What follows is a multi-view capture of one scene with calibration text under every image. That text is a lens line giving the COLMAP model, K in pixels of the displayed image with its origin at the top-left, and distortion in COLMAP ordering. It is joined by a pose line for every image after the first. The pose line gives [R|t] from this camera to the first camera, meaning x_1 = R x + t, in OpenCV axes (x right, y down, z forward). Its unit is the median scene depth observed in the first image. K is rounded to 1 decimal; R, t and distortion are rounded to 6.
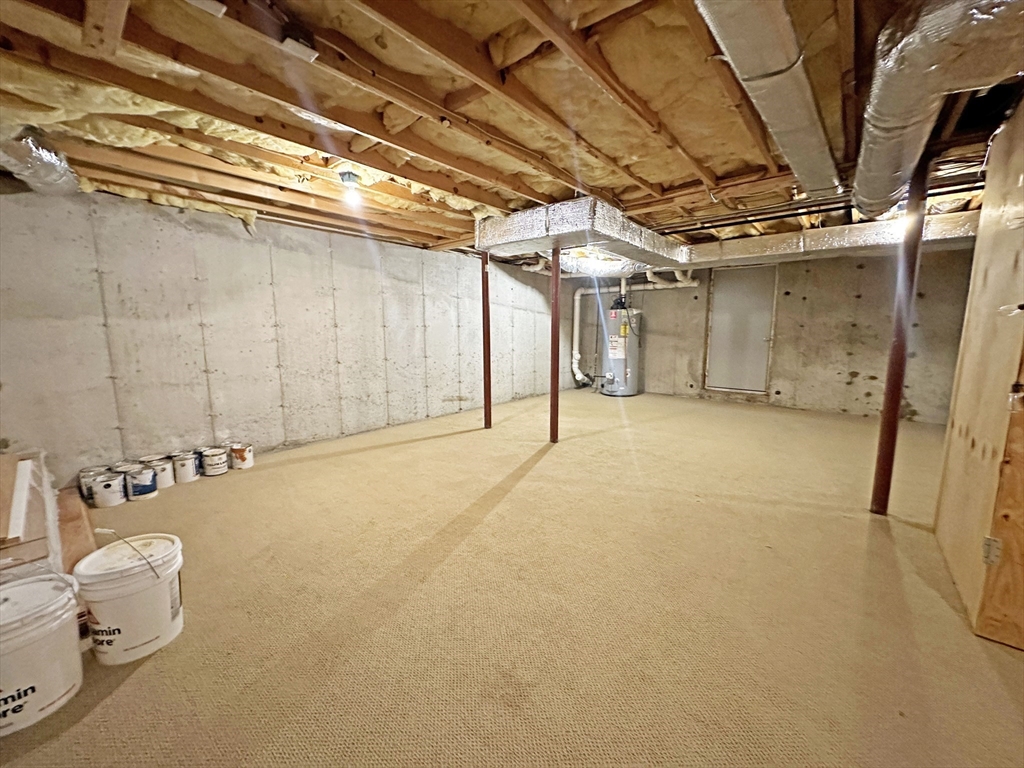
lens RADIAL K [[410.2, 0, 510.3], [0, 410.2, 385.1], [0, 0, 1]] dist [-0.000976, 0.000300]
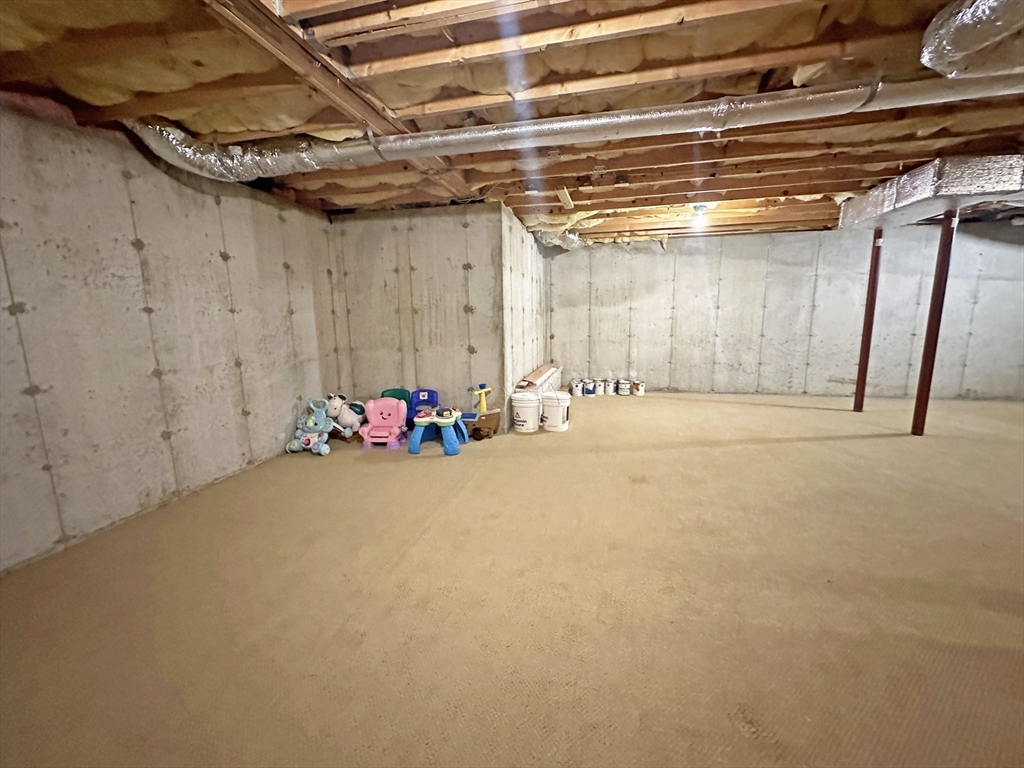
lens RADIAL K [[410.2, 0, 511.8], [0, 410.2, 383.0], [0, 0, 1]] dist [-0.000976, 0.000300]
pose [[0.456592, 0.139442, -0.878681, 0.548743], [-0.109499, 0.988940, 0.100040, 0.042323], [0.882912, 0.050537, 0.466811, -0.216901]]
